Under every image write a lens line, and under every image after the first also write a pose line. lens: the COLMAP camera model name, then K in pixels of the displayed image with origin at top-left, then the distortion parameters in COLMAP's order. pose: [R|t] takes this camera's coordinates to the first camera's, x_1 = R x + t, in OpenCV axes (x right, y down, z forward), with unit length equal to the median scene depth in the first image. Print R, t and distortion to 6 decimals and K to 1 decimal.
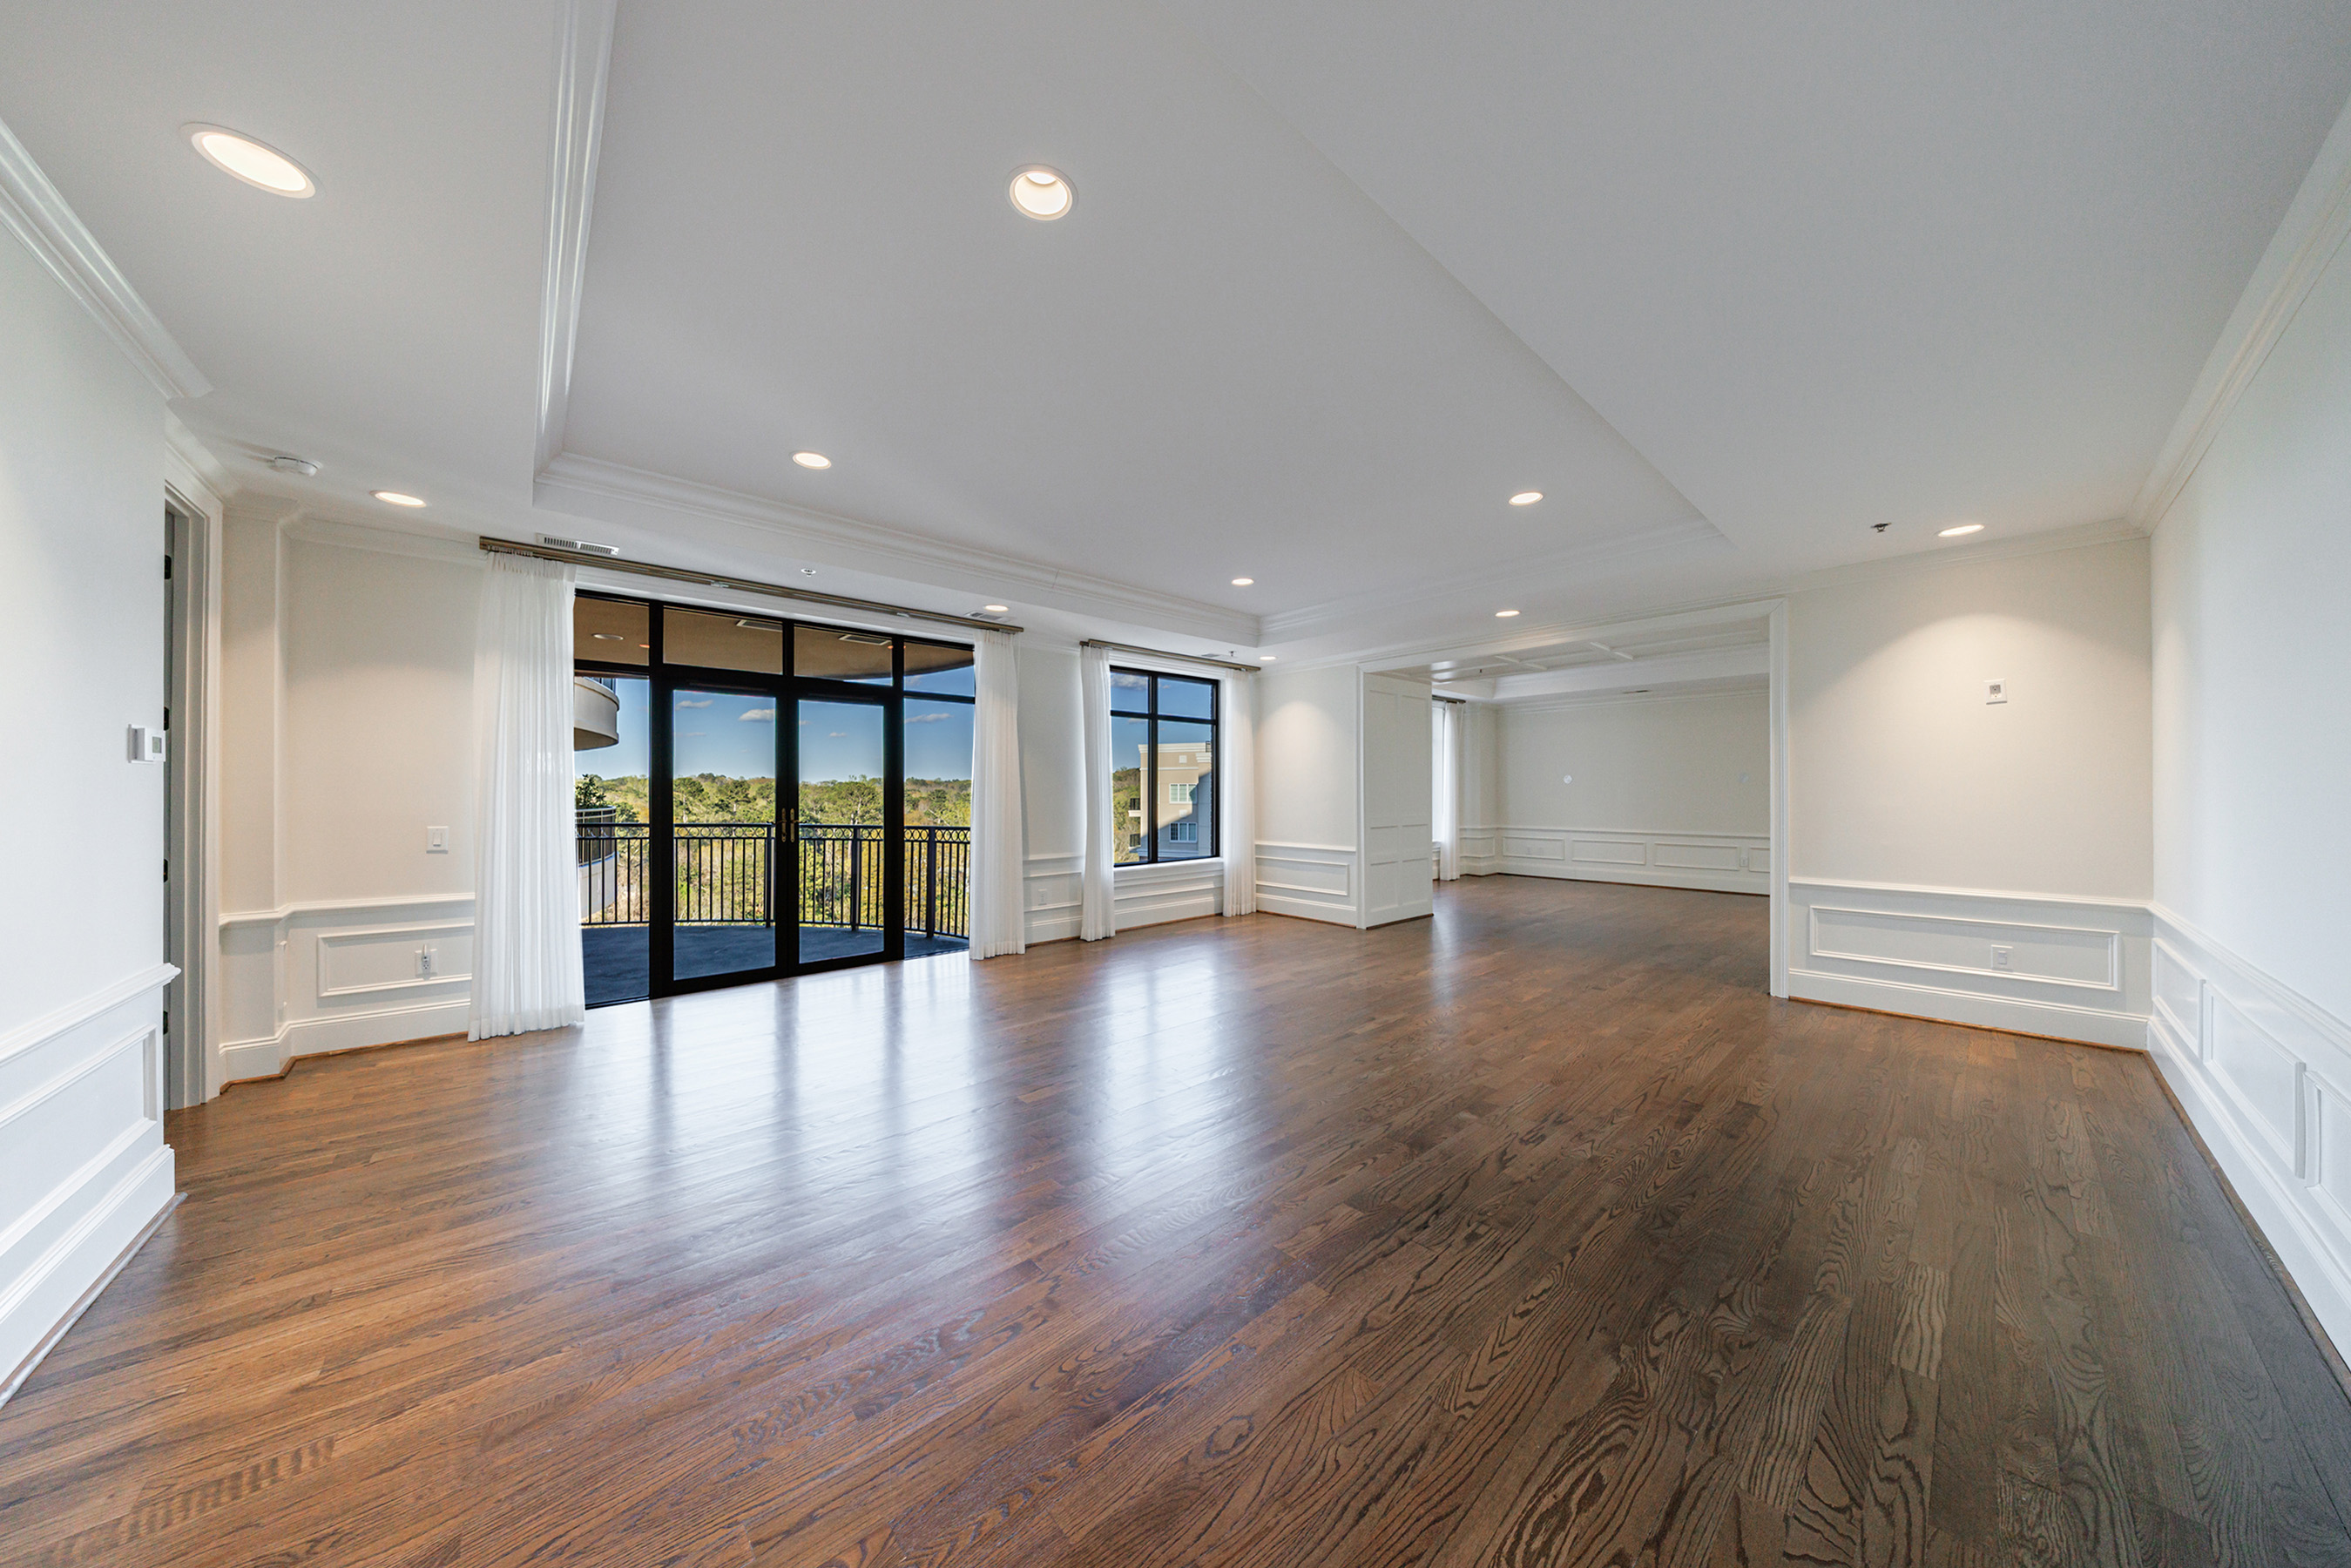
lens RADIAL K [[742.3, 0, 1173.5], [0, 742.3, 789.3], [0, 0, 1]] dist [-0.004856, -0.000322]
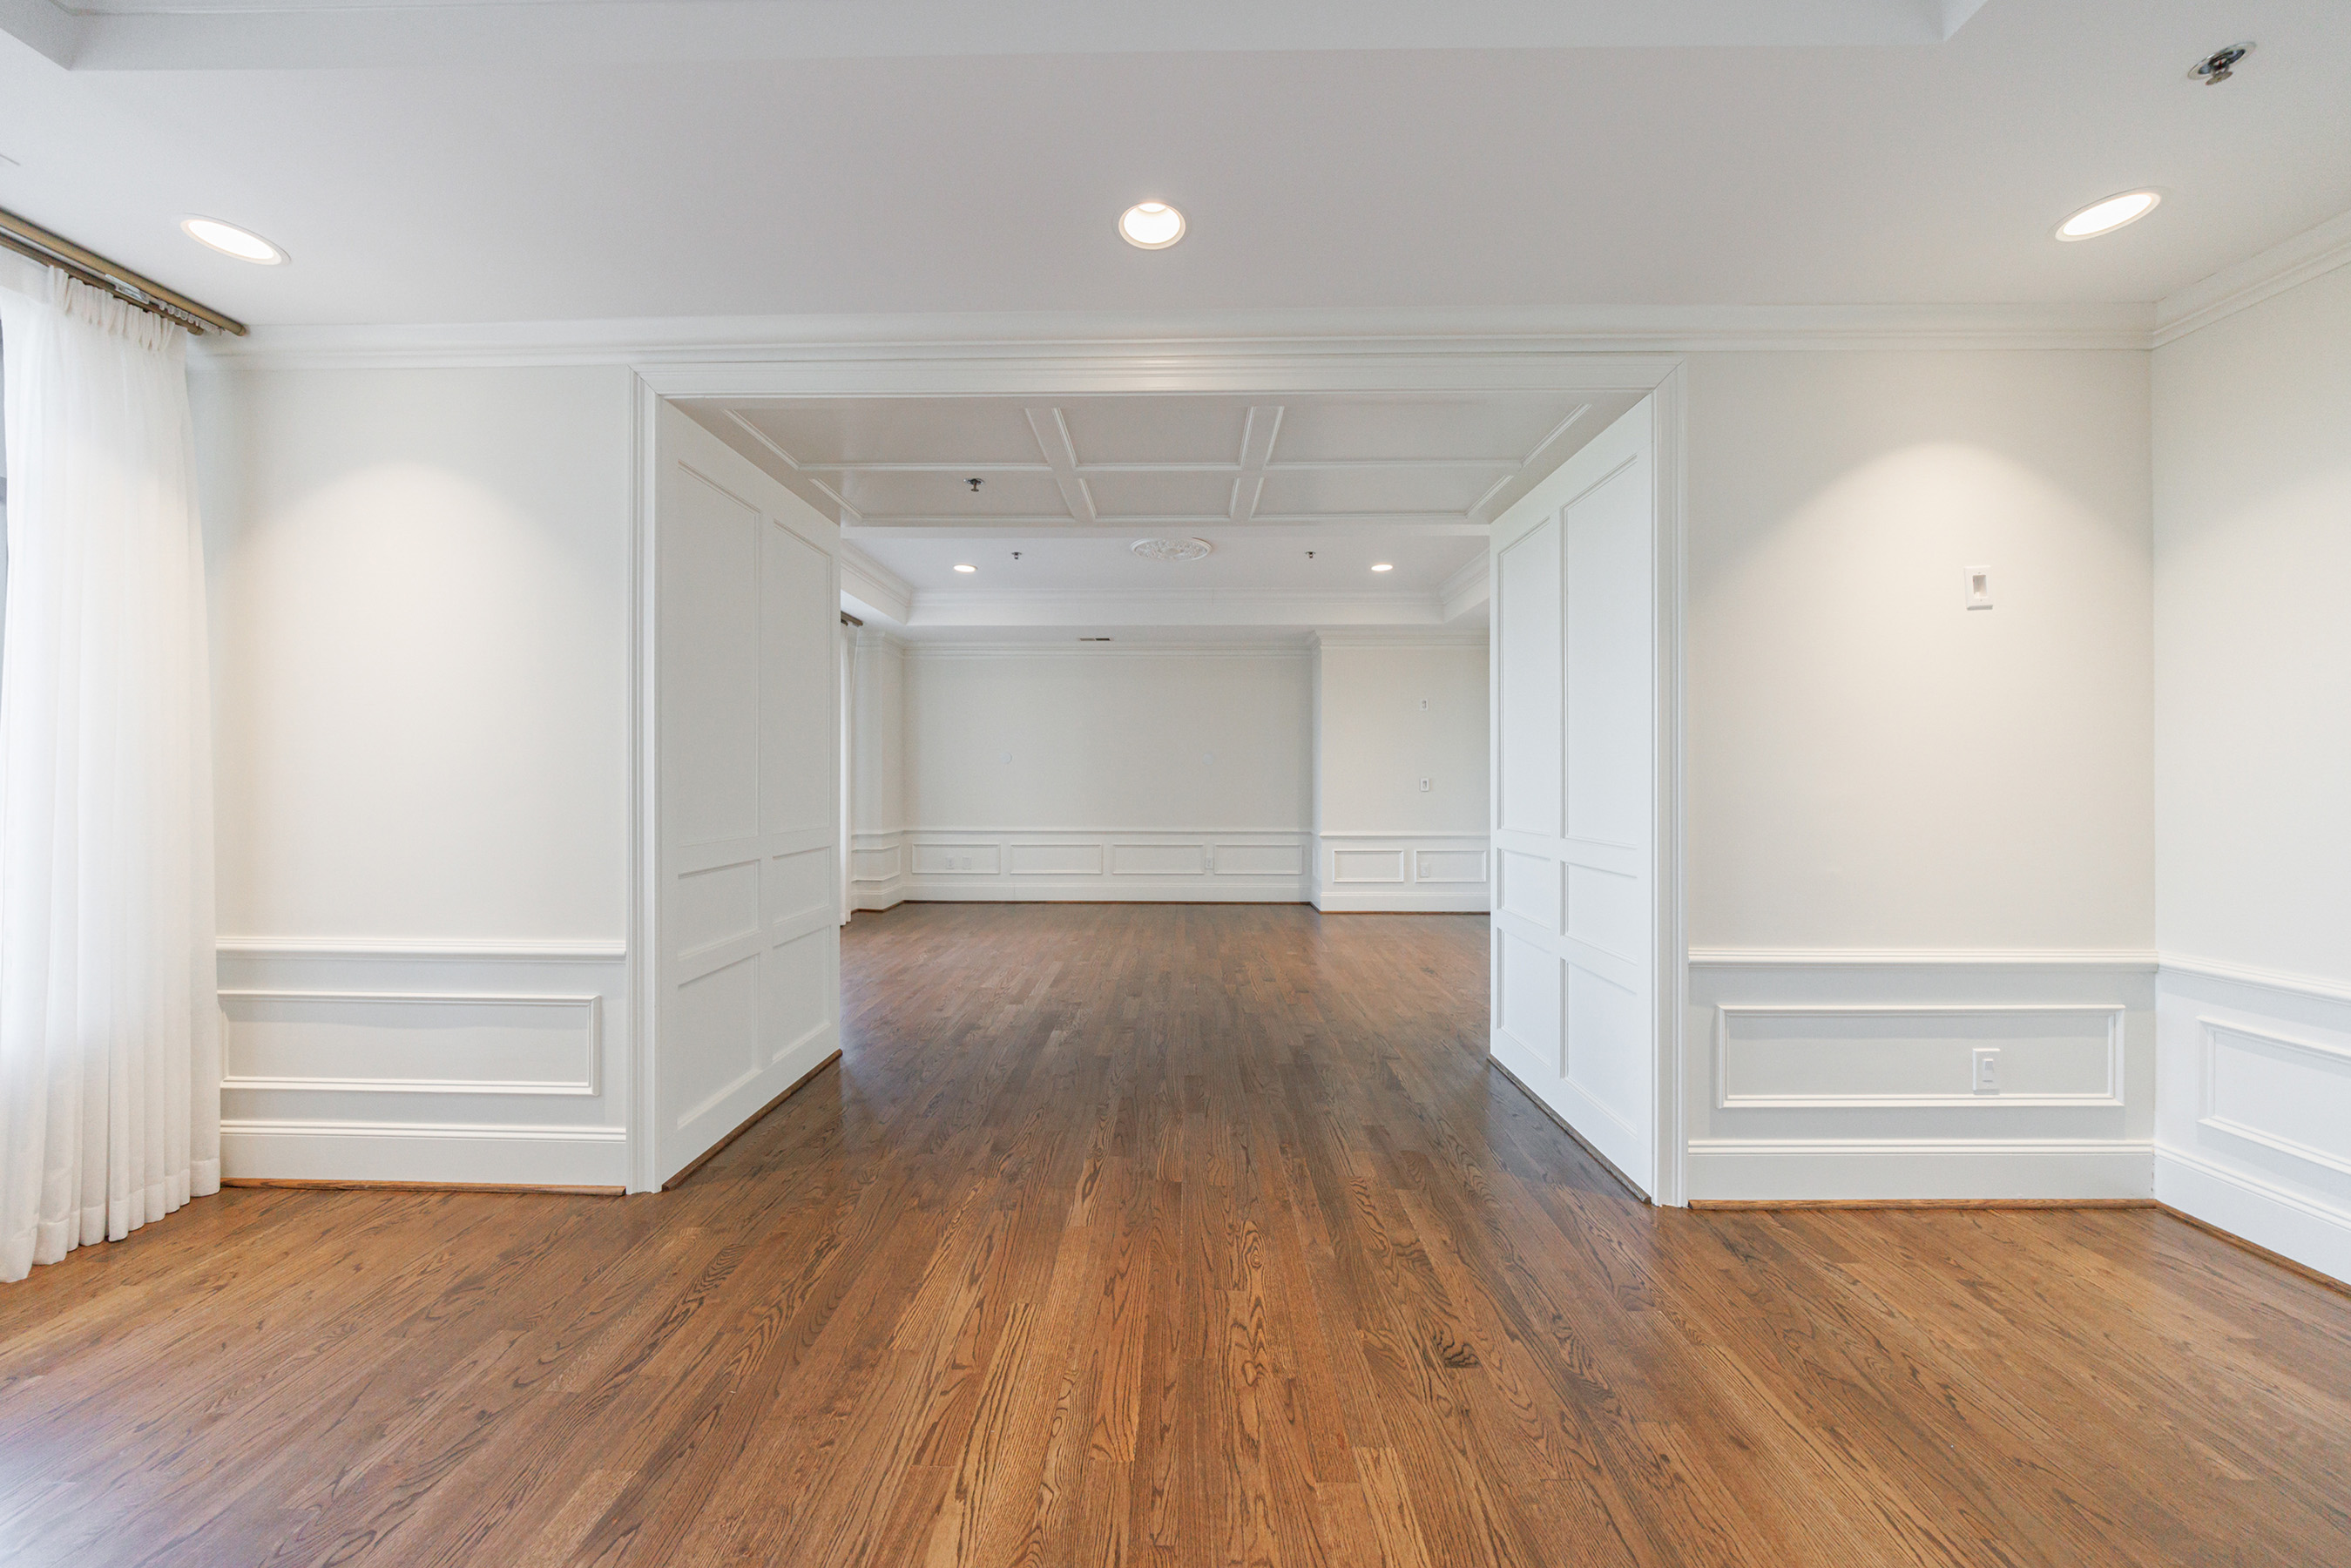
lens RADIAL K [[809.8, 0, 1180.0], [0, 809.8, 777.2], [0, 0, 1]] dist [-0.004317, -0.000195]
pose [[0.685863, 0.004486, 0.727716, 0.142792], [-0.006027, 0.999982, -0.000484, 0.006857], [-0.727705, -0.004054, 0.685878, 0.540429]]
